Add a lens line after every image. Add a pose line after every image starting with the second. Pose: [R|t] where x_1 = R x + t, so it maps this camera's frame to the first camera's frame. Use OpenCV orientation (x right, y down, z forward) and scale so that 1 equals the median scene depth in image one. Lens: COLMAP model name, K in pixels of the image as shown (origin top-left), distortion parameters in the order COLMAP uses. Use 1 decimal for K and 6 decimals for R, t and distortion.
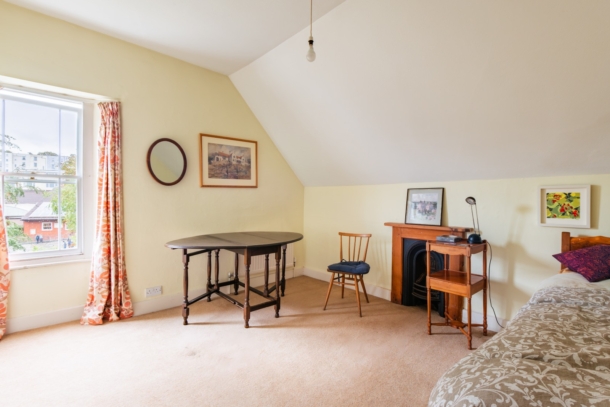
lens RADIAL K [[280.7, 0, 308.4], [0, 280.7, 203.3], [0, 0, 1]] dist [0.004886, -0.000624]
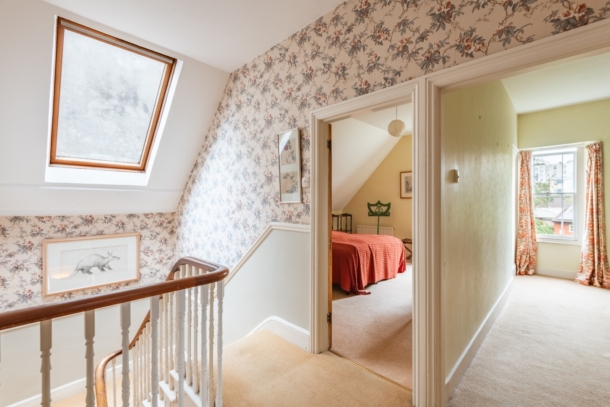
lens RADIAL K [[280.7, 0, 307.9], [0, 280.7, 205.7], [0, 0, 1]] dist [0.004886, -0.000624]
pose [[0.056811, -0.001478, -0.998384, 0.742897], [-0.002849, 0.999995, -0.001643, -0.013144], [0.998381, 0.002937, 0.056807, -0.647660]]
